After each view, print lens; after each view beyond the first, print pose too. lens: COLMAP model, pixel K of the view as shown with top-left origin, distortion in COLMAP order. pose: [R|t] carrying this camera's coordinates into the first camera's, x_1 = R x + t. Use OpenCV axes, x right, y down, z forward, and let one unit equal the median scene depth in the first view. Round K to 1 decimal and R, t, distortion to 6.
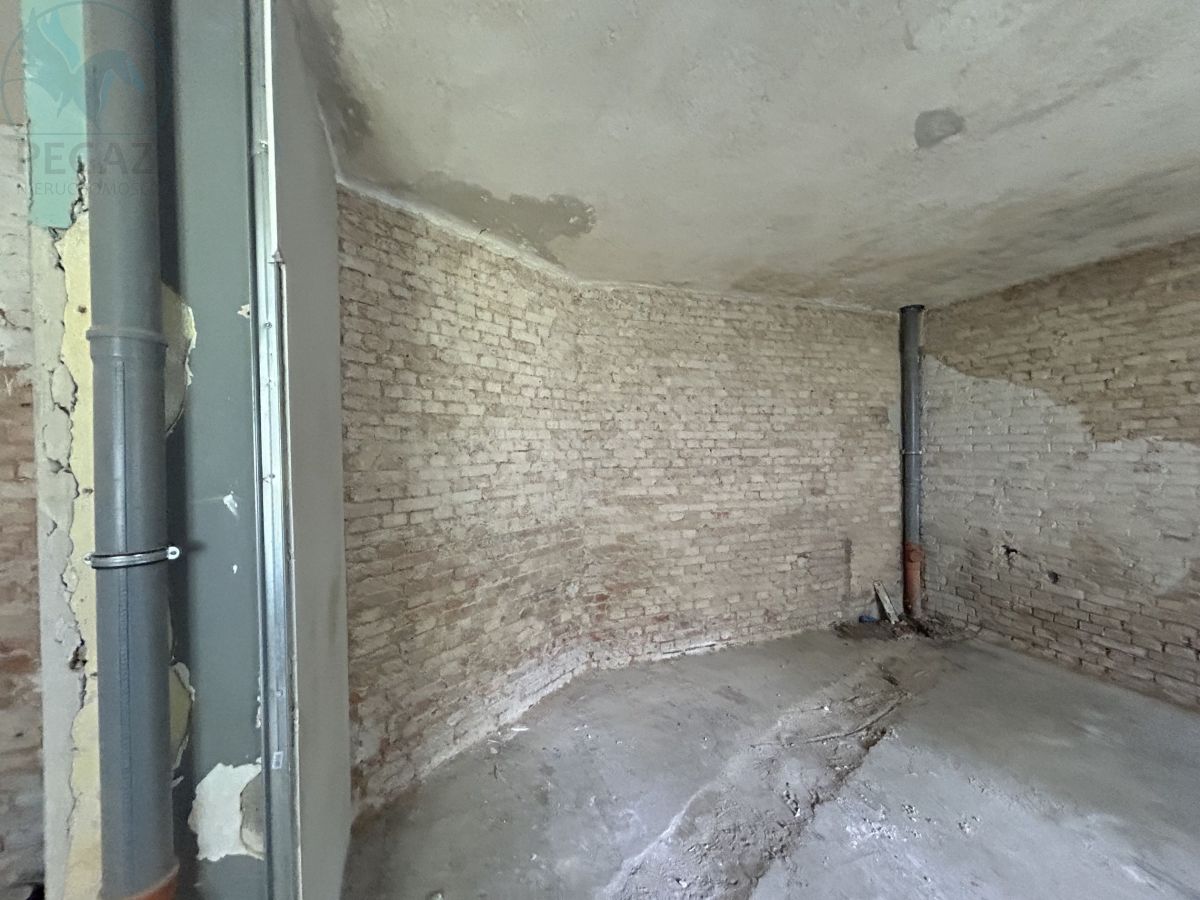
lens RADIAL K [[483.9, 0, 599.9], [0, 483.9, 448.9], [0, 0, 1]] dist [0.000915, -0.000113]
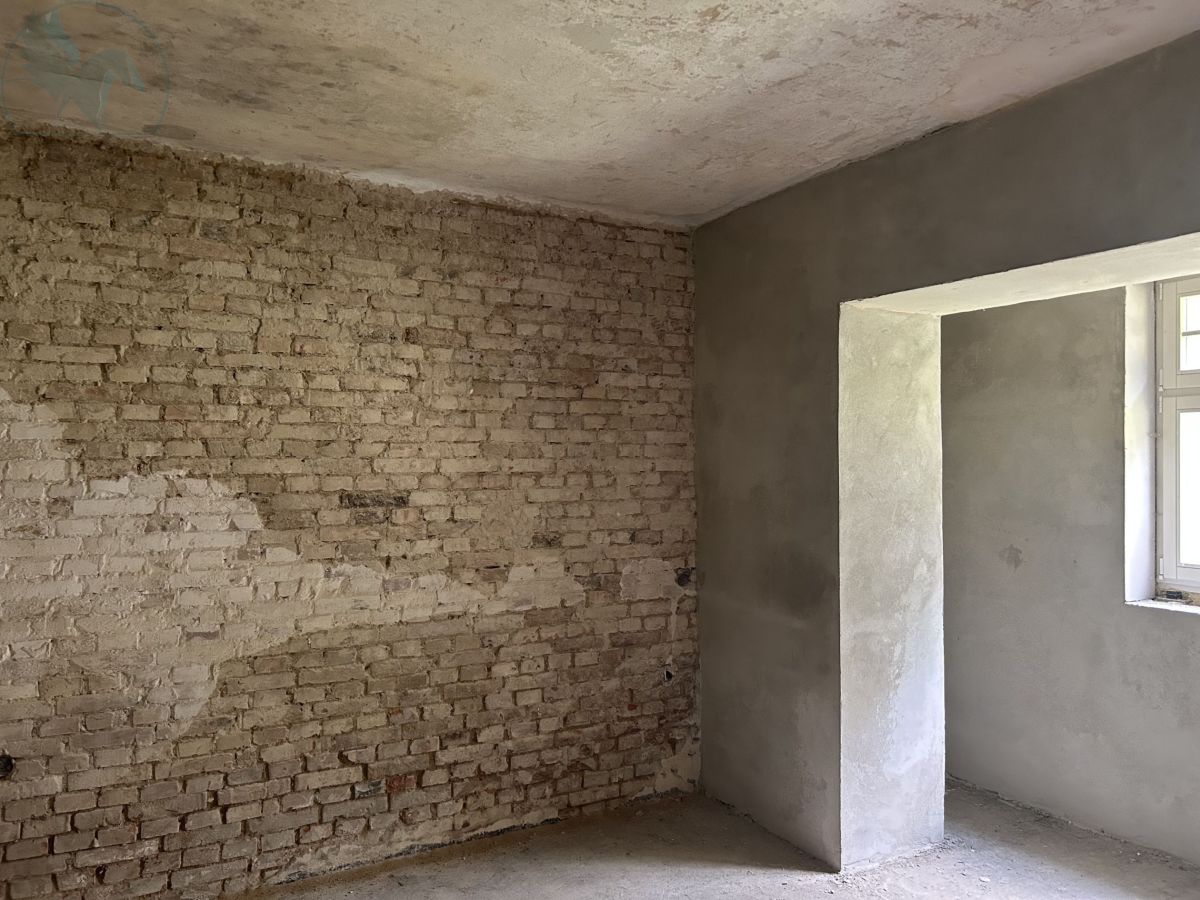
lens RADIAL K [[903.0, 0, 600.0], [0, 903.0, 456.1], [0, 0, 1]] dist [0.012105, -0.004990]
pose [[-0.161591, 0.027341, 0.986479, -0.034966], [0.004488, 0.999626, -0.026970, -0.010462], [-0.986848, 0.000069, -0.161653, 0.642122]]
